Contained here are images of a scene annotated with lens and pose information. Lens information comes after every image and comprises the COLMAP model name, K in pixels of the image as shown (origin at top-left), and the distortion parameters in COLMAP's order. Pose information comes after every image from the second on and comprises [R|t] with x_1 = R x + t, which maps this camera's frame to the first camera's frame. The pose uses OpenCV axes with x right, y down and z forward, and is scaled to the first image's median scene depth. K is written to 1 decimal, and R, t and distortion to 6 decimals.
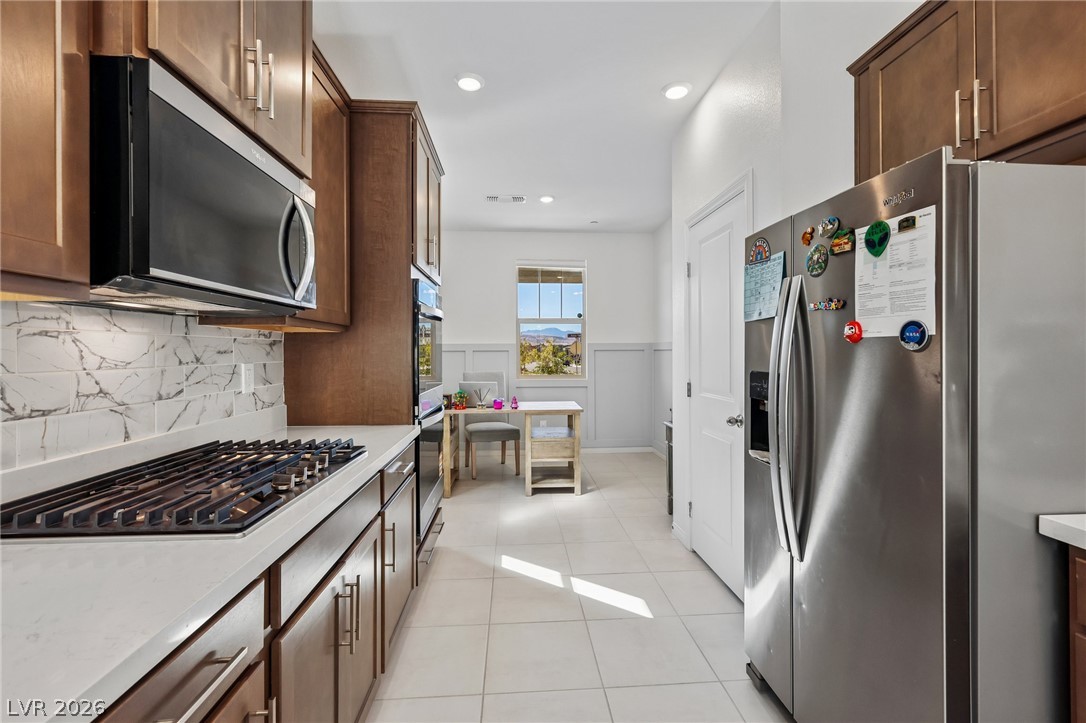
lens RADIAL K [[470.3, 0, 543.8], [0, 470.3, 348.8], [0, 0, 1]] dist [-0.000924, 0.000354]
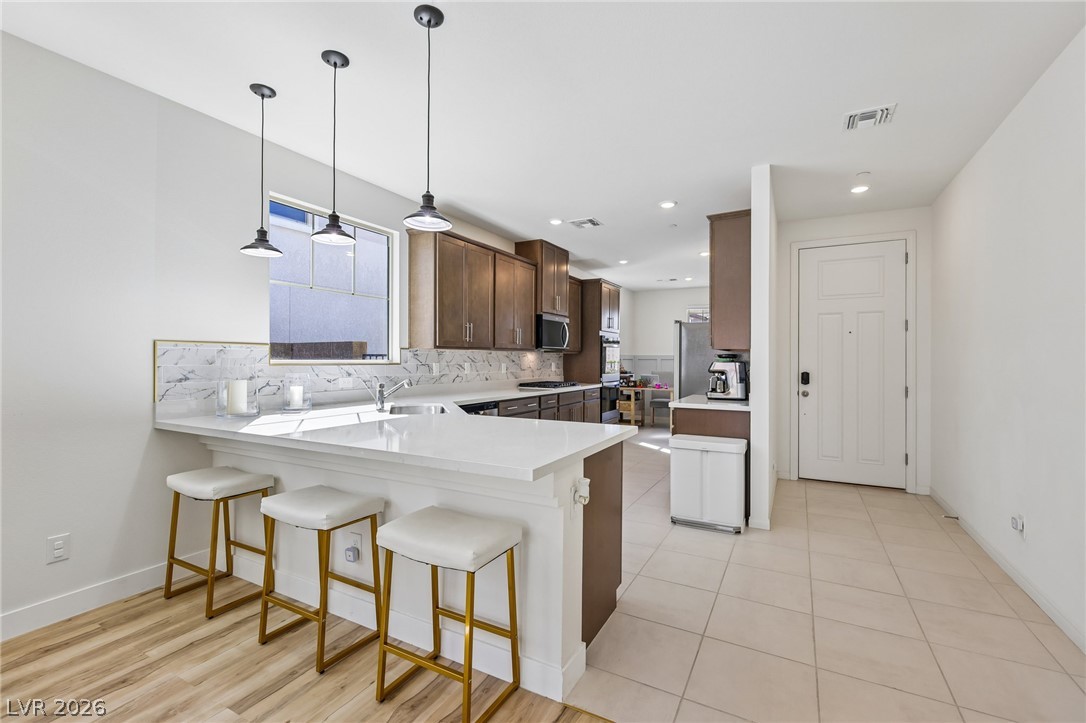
lens RADIAL K [[470.3, 0, 544.9], [0, 470.3, 359.2], [0, 0, 1]] dist [-0.000924, 0.000354]
pose [[0.846145, 0.009123, -0.532875, 1.052285], [-0.005577, 0.999950, 0.008264, -0.020527], [0.532924, -0.004021, 0.846154, -1.779553]]
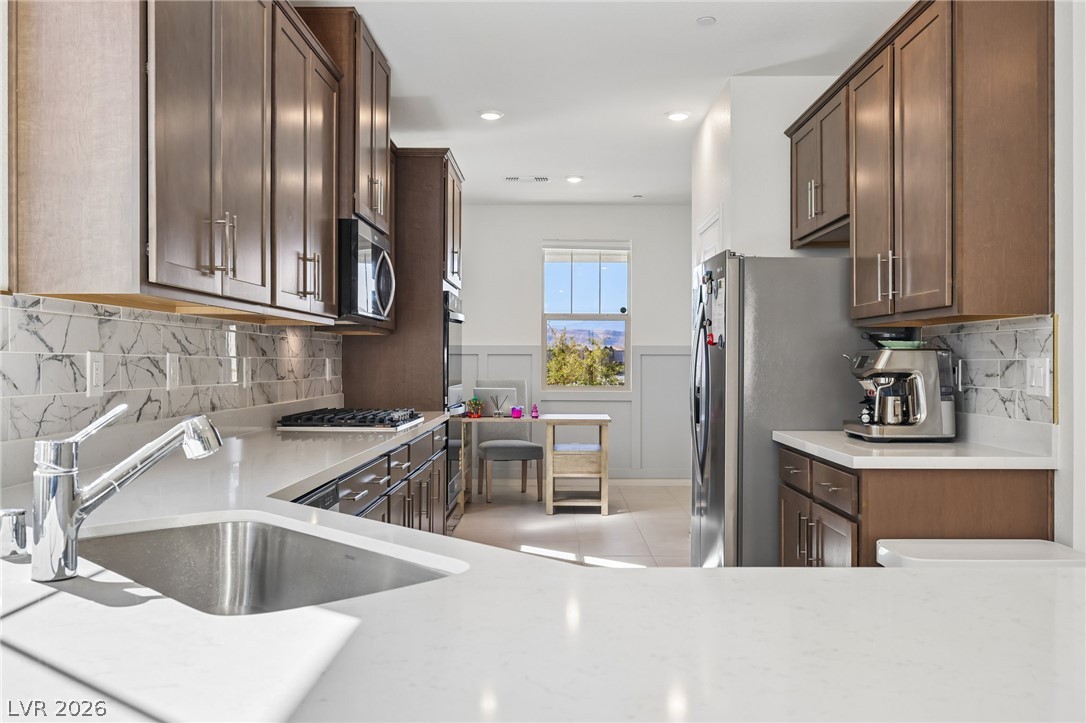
lens RADIAL K [[892.5, 0, 548.7], [0, 892.5, 360.6], [0, 0, 1]] dist [-0.000816, -0.015510]
pose [[0.997361, 0.007612, -0.072198, 0.162155], [-0.007257, 0.999960, 0.005169, 0.016773], [0.072235, -0.004632, 0.997377, -1.312128]]
